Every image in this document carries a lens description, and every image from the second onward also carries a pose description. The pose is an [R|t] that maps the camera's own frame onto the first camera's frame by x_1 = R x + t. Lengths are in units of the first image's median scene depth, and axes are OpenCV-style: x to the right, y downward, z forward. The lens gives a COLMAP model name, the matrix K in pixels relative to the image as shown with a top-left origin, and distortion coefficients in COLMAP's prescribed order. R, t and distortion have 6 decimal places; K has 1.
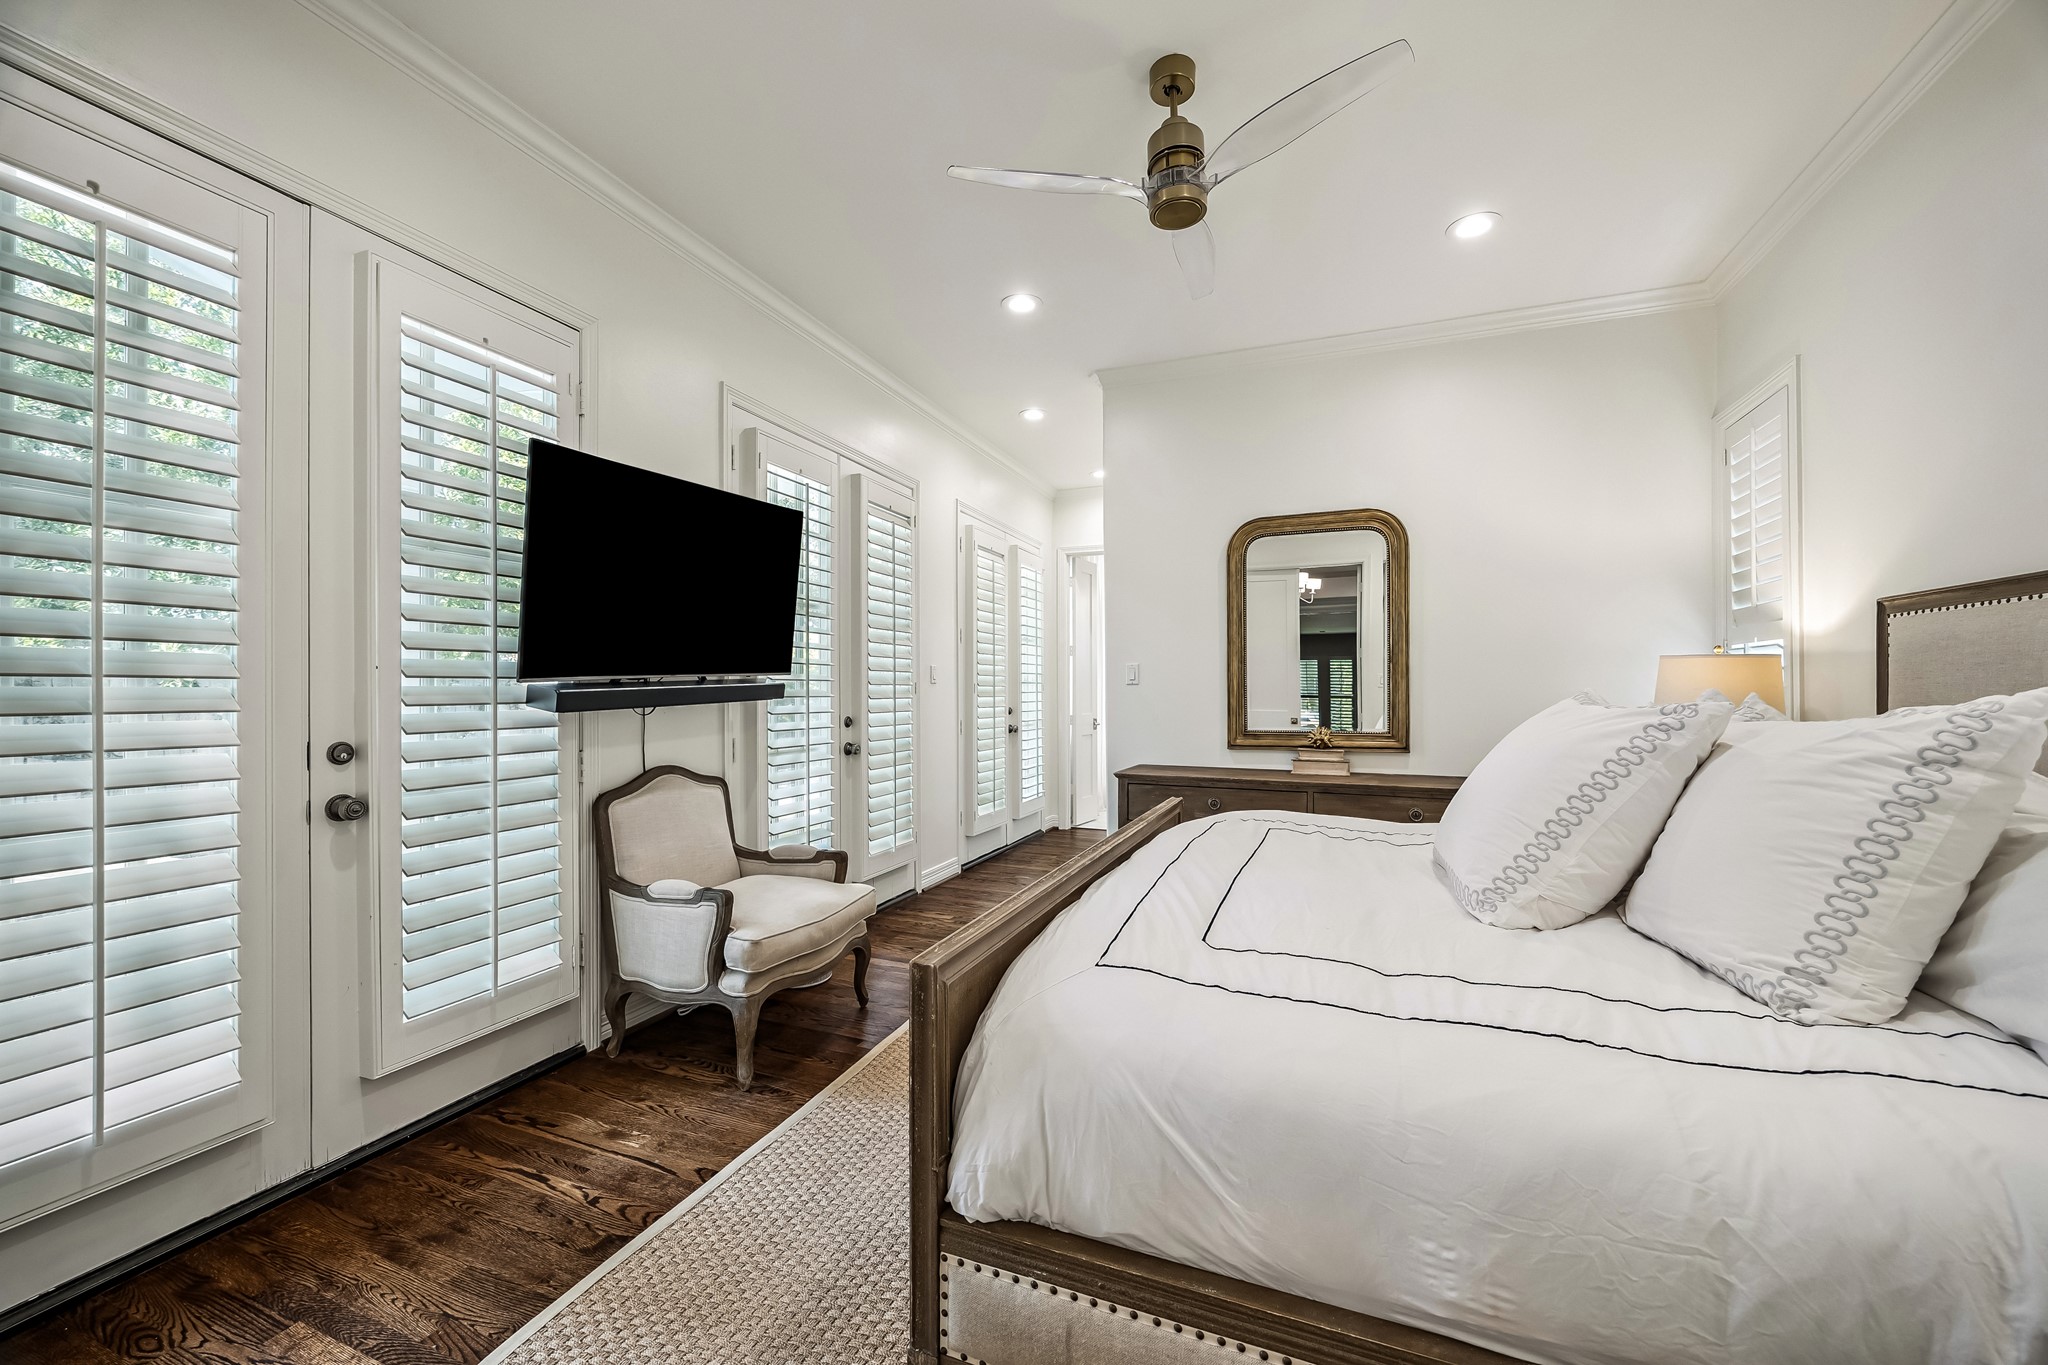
lens RADIAL K [[792.9, 0, 1026.9], [0, 792.9, 690.4], [0, 0, 1]] dist [0.001932, 0.000859]
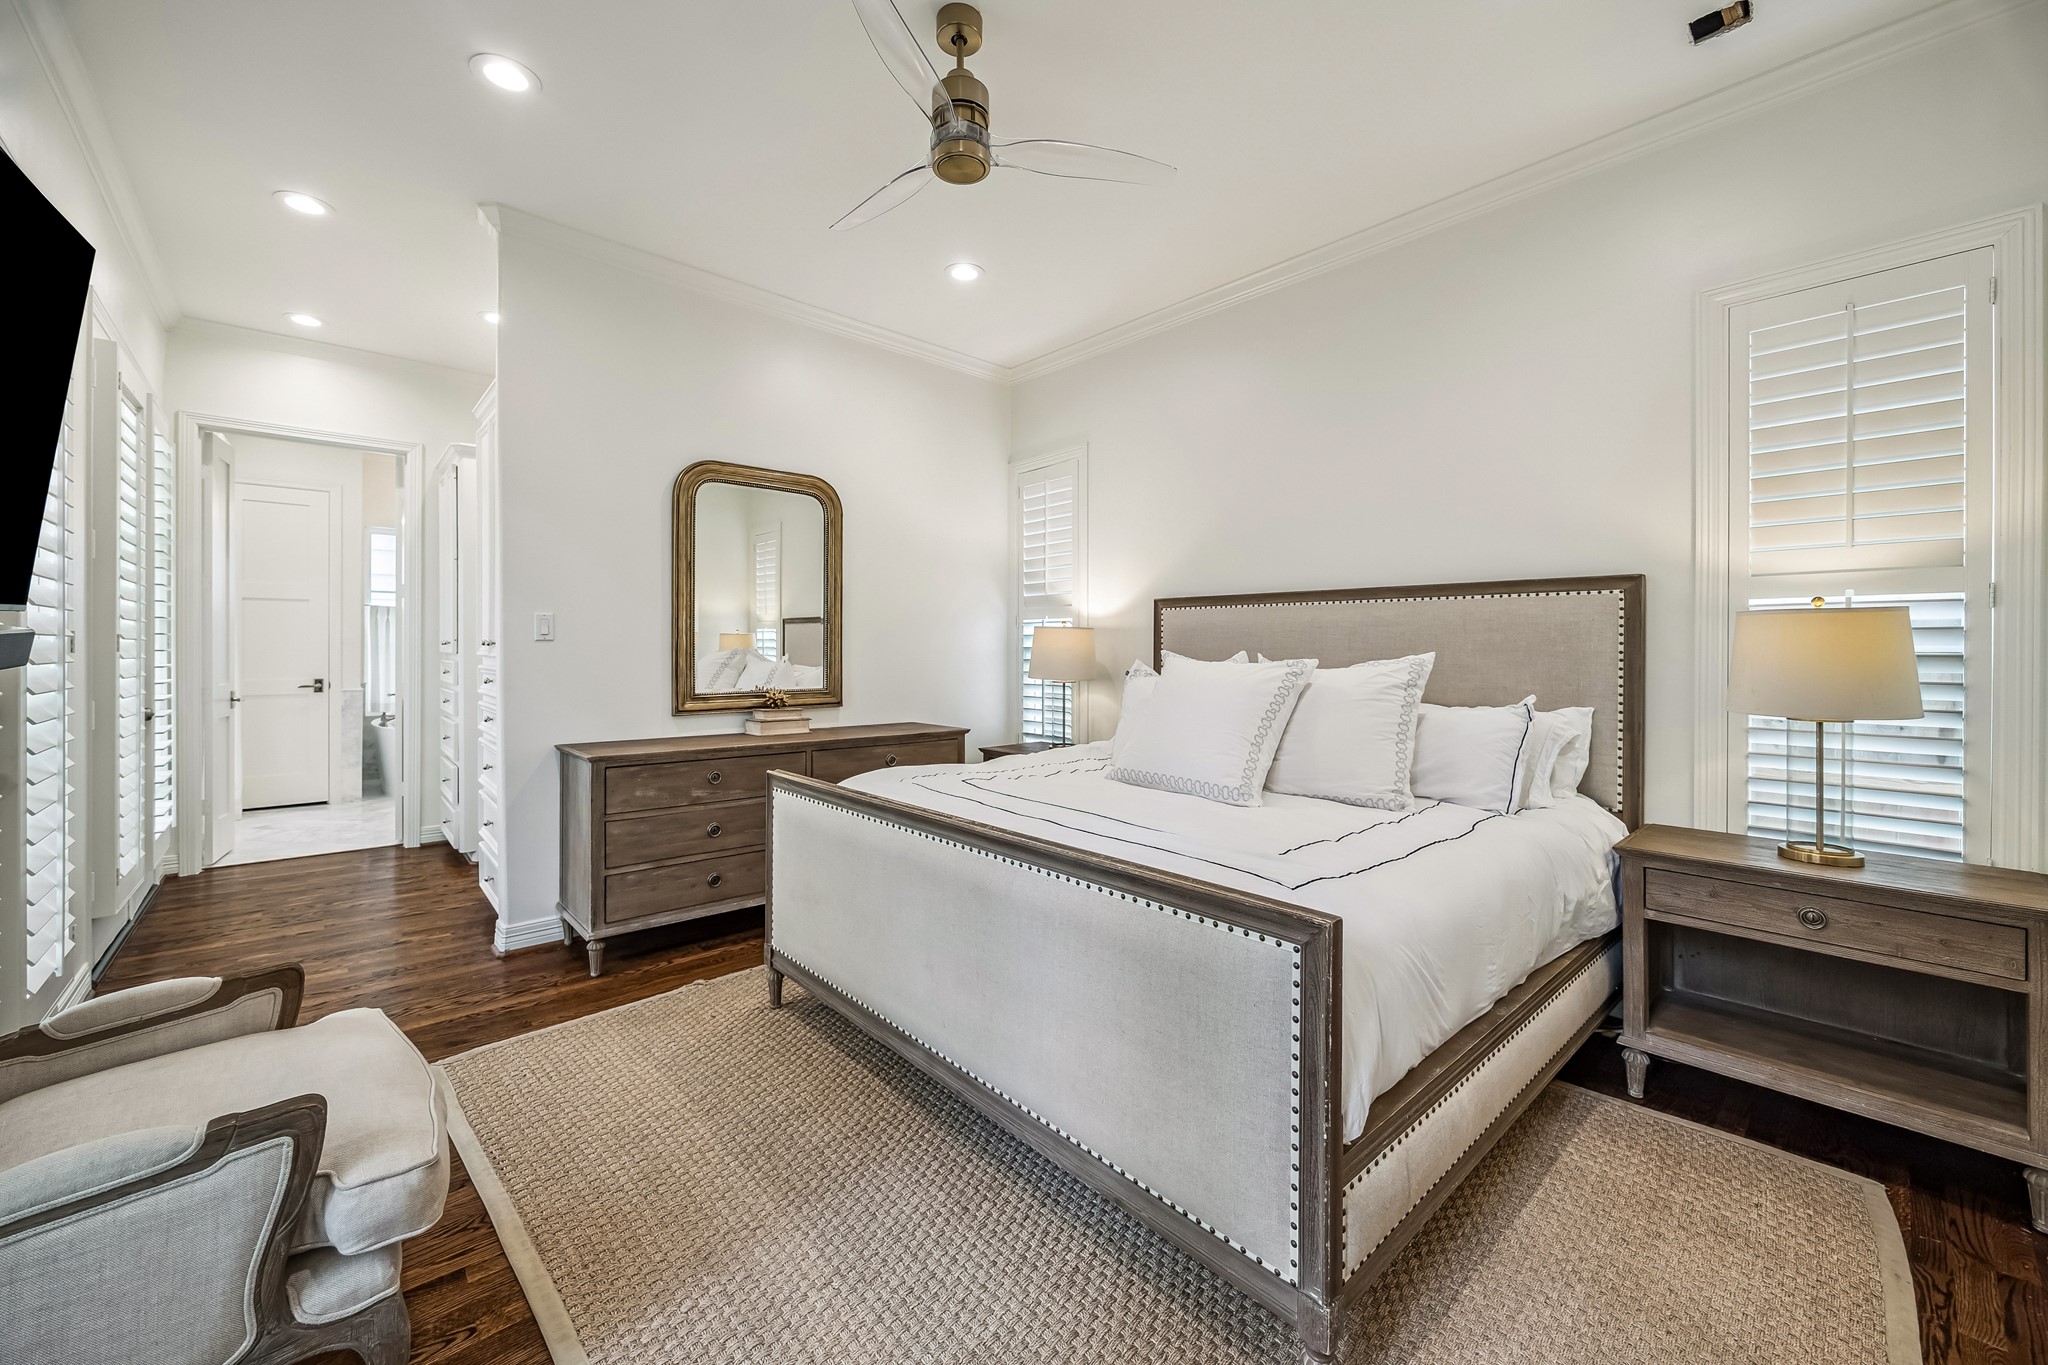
lens RADIAL K [[792.9, 0, 1023.7], [0, 792.9, 647.1], [0, 0, 1]] dist [0.001932, 0.000859]
pose [[0.457411, 0.004971, 0.889242, -0.429965], [-0.004405, 0.999985, -0.003324, -0.001032], [-0.889245, -0.002397, 0.457425, 0.315534]]
